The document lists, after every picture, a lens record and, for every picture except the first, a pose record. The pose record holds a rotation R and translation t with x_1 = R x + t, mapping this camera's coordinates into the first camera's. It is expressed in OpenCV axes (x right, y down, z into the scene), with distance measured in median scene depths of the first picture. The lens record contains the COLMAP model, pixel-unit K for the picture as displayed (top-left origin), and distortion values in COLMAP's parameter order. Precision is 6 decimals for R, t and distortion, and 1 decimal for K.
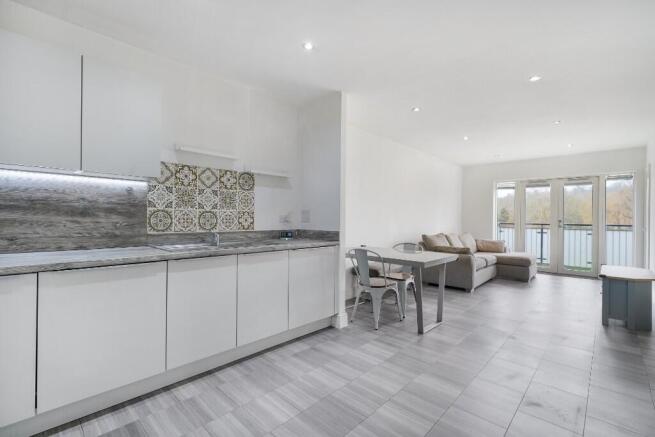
lens RADIAL K [[298.6, 0, 327.5], [0, 298.6, 218.5], [0, 0, 1]] dist [-0.000967, -0.000191]
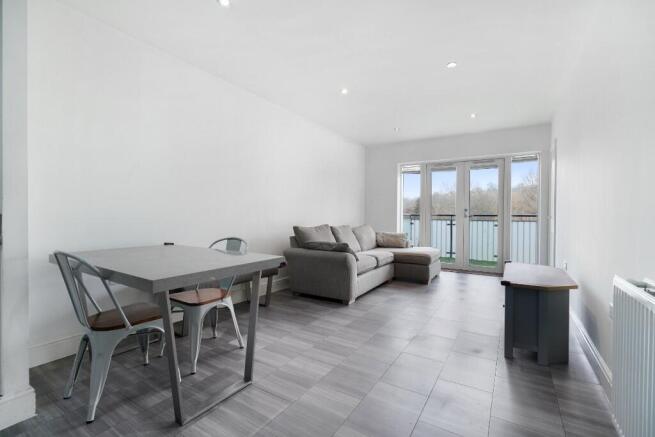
lens RADIAL K [[298.6, 0, 327.5], [0, 298.6, 218.5], [0, 0, 1]] dist [-0.000967, -0.000191]
pose [[0.980462, -0.005299, 0.196636, 0.223982], [0.003276, 0.999938, 0.010615, 0.024035], [-0.196681, -0.009764, 0.980419, 0.237218]]
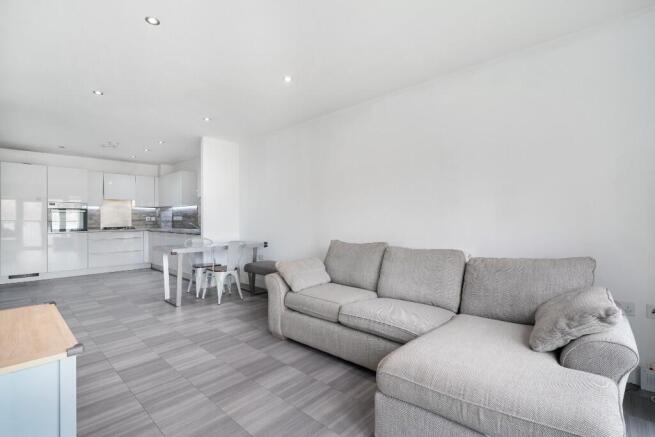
lens RADIAL K [[298.6, 0, 327.5], [0, 298.6, 218.5], [0, 0, 1]] dist [-0.000967, -0.000191]
pose [[0.005730, -0.009302, -0.999940, 0.798252], [0.008045, 0.999925, -0.009256, 0.011181], [0.999951, -0.007991, 0.005804, 0.811474]]
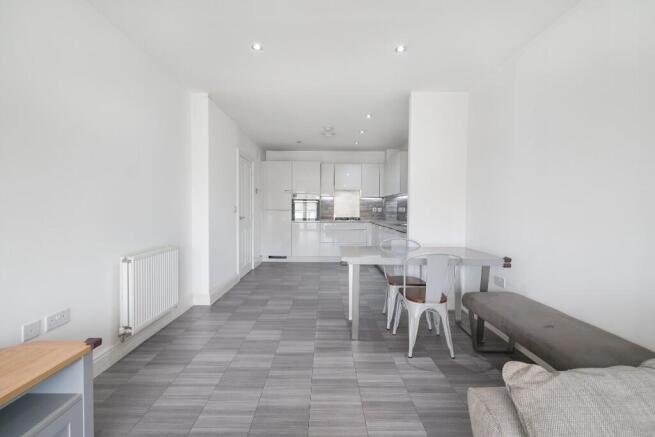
lens RADIAL K [[298.6, 0, 327.5], [0, 298.6, 218.5], [0, 0, 1]] dist [-0.000967, -0.000191]
pose [[-0.714141, 0.007032, -0.699967, 0.511136], [-0.012787, 0.999652, 0.023089, 0.005027], [0.699885, 0.025439, -0.713802, 0.776227]]
